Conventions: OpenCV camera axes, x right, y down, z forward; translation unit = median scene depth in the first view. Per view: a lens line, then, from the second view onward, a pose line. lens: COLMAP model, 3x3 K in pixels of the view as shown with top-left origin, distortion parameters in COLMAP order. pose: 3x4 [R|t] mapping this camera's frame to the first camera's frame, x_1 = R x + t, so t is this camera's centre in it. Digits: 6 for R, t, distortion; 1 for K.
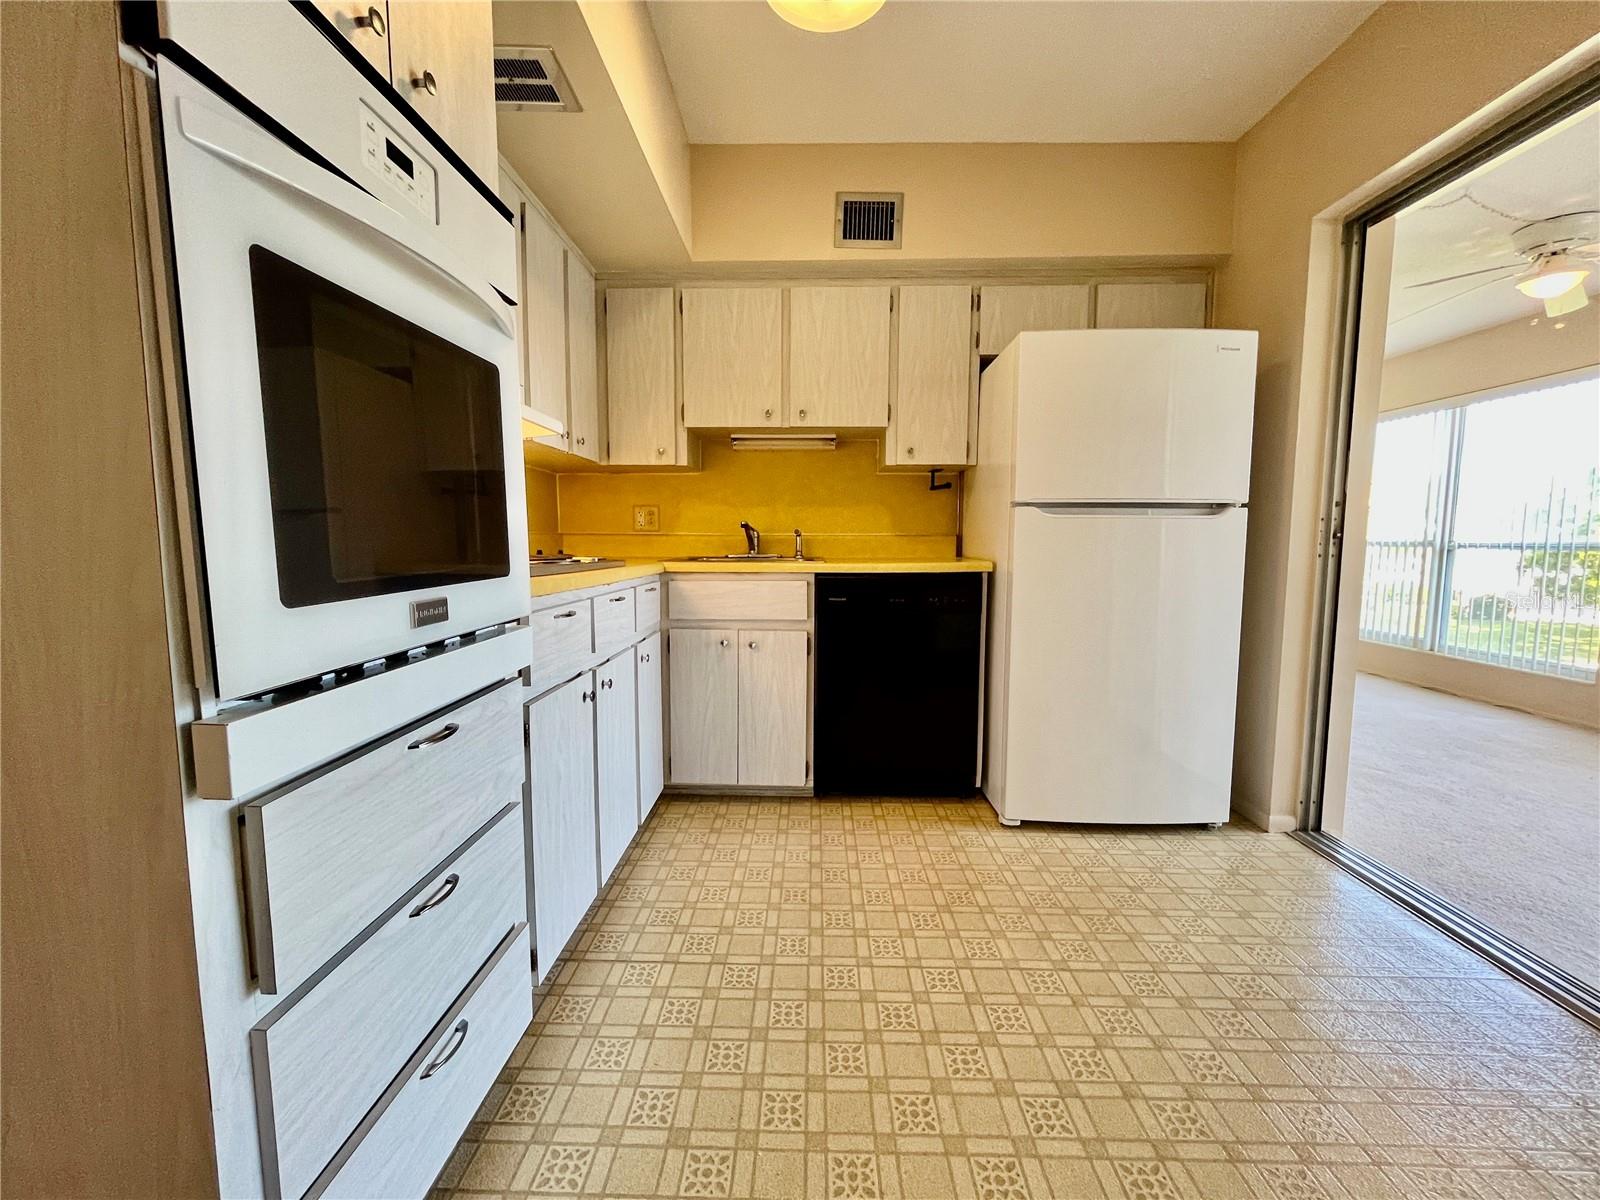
lens RADIAL K [[648.3, 0, 797.2], [0, 648.3, 598.1], [0, 0, 1]] dist [-0.002168, -0.000136]
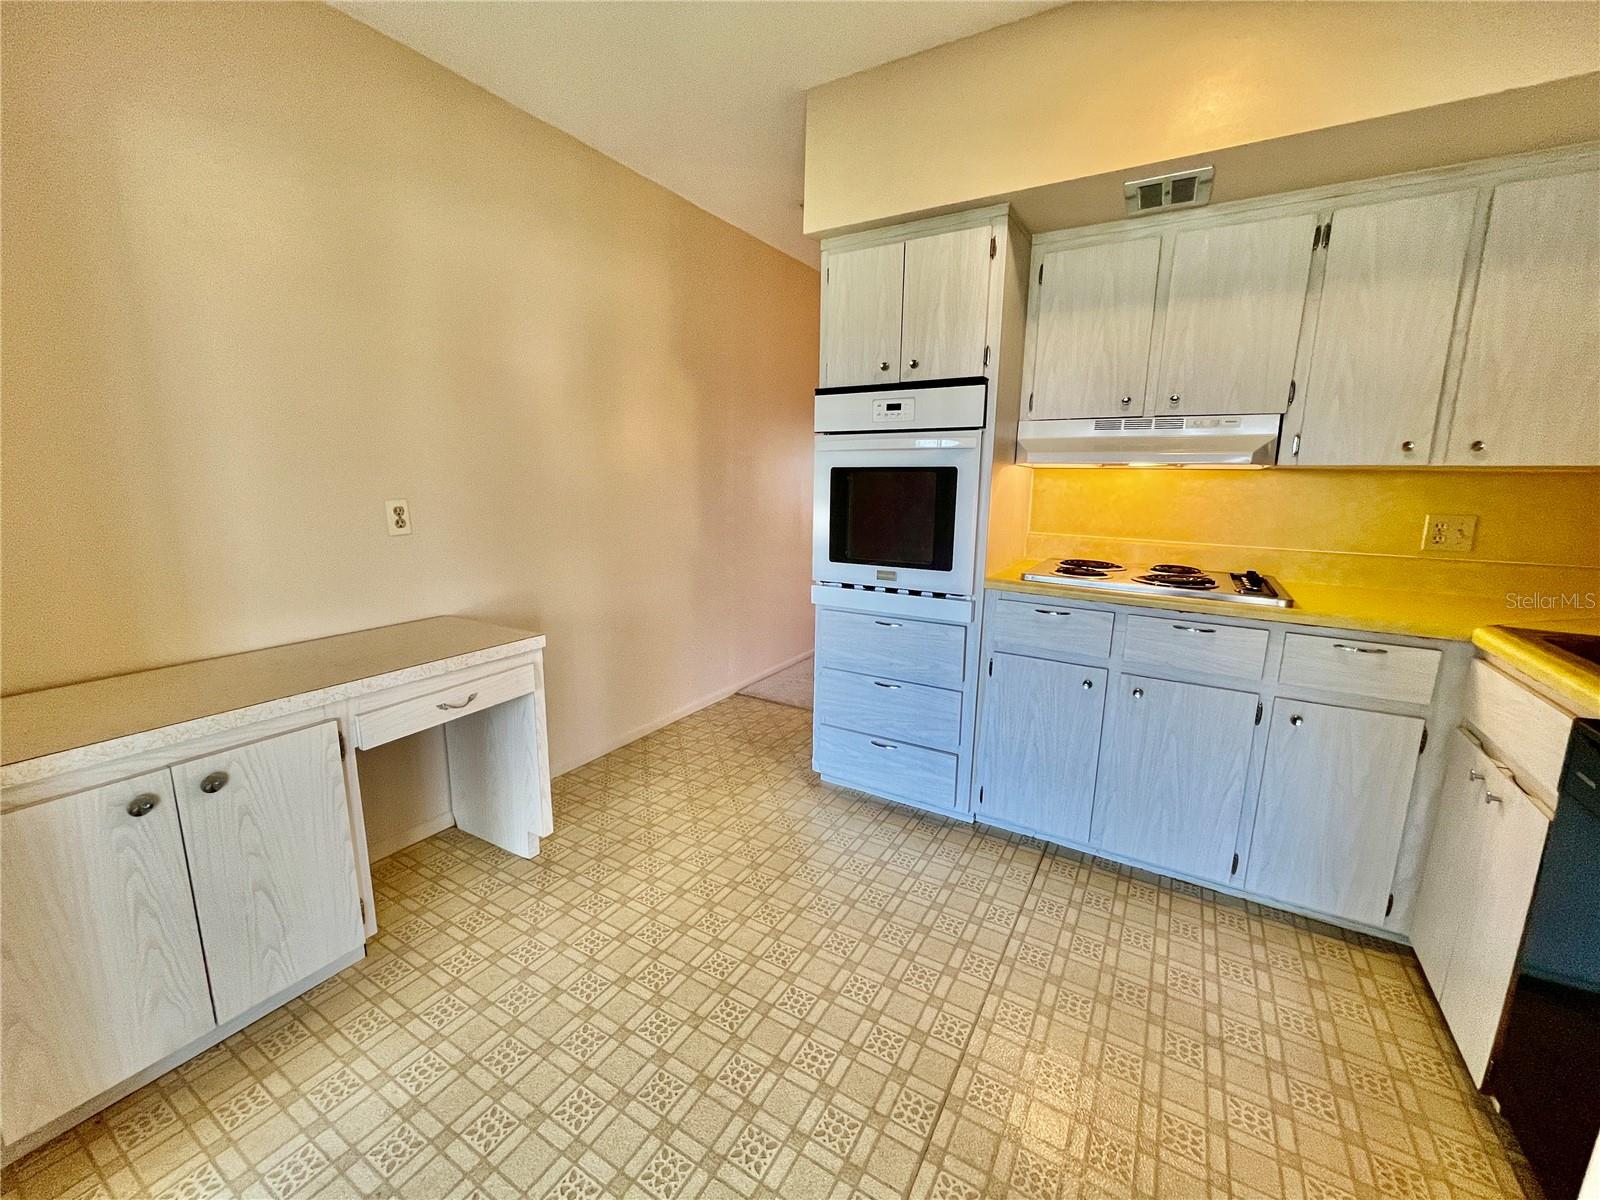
lens RADIAL K [[648.3, 0, 797.2], [0, 648.3, 598.1], [0, 0, 1]] dist [-0.002168, -0.000136]
pose [[-0.489739, 0.153961, -0.858168, 0.686033], [-0.097928, 0.968343, 0.229613, -0.167362], [0.866352, 0.196489, -0.459159, 0.698348]]
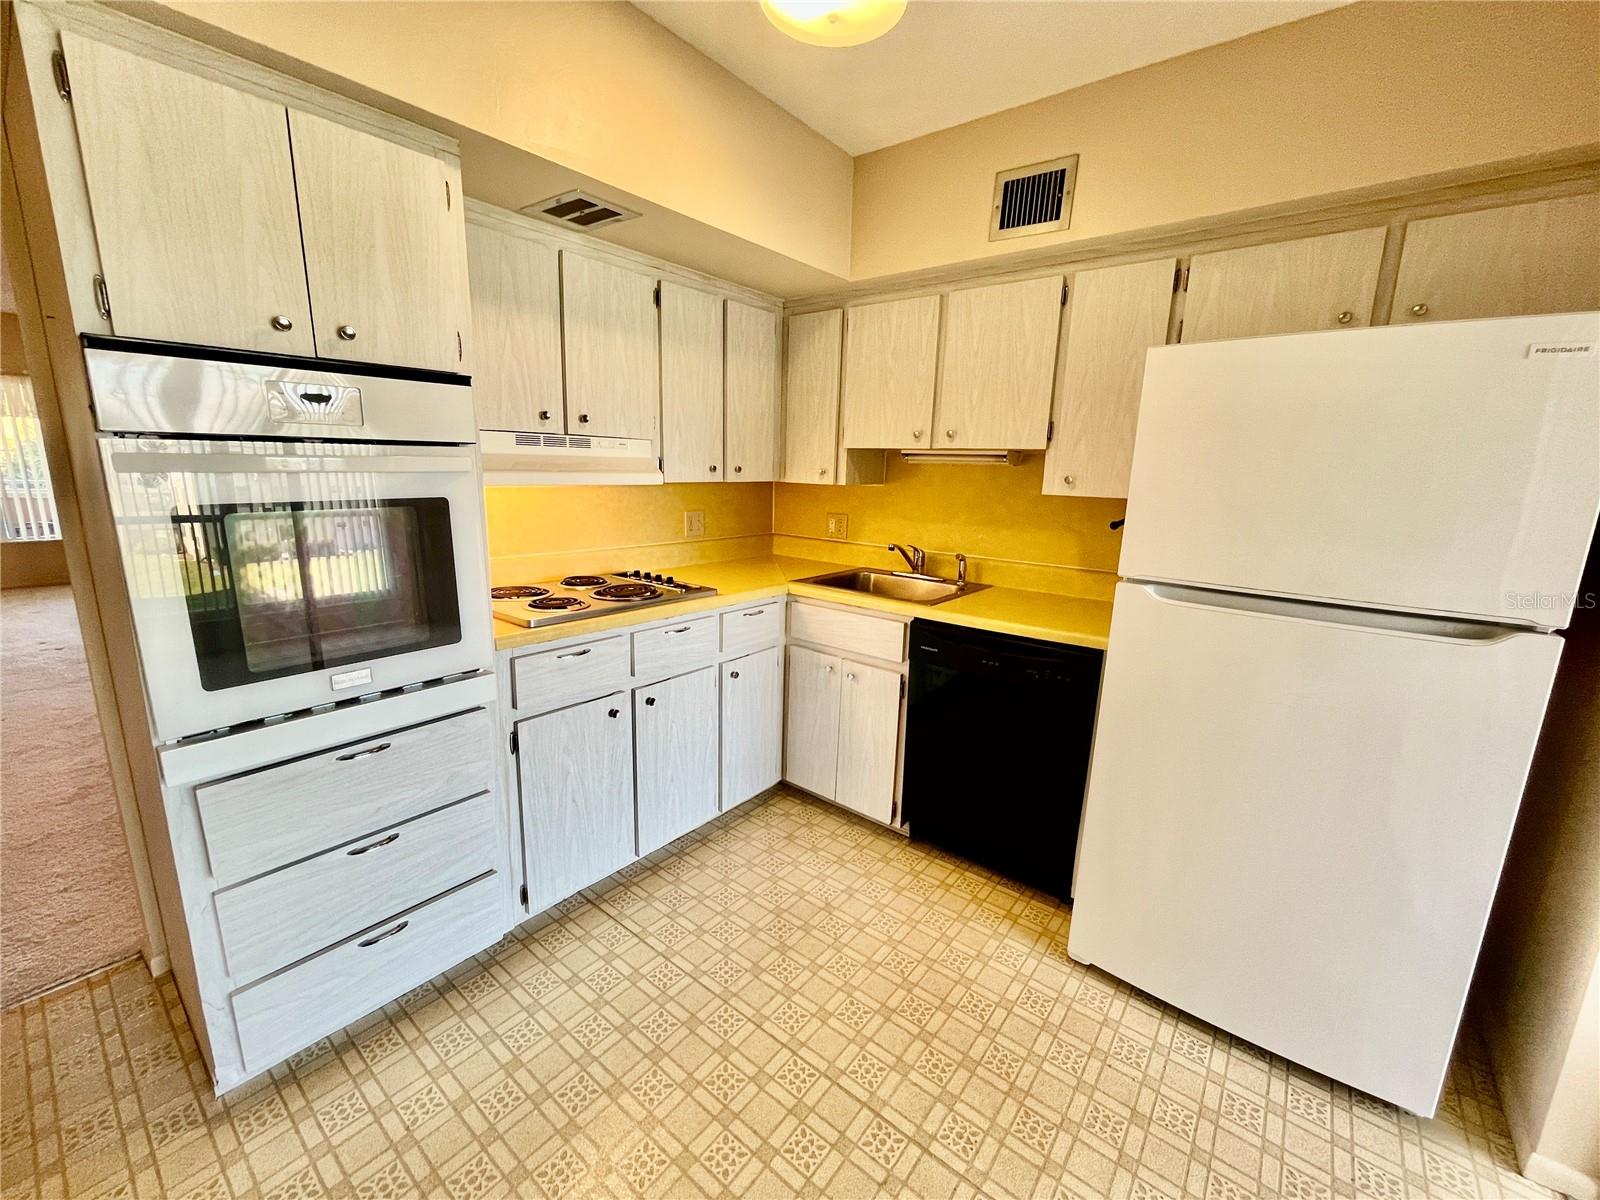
lens RADIAL K [[648.3, 0, 797.2], [0, 648.3, 598.1], [0, 0, 1]] dist [-0.002168, -0.000136]
pose [[0.794843, 0.141200, -0.590159, 0.443982], [-0.081641, 0.988592, 0.126572, -0.170229], [0.601299, -0.052423, 0.797303, 0.146730]]
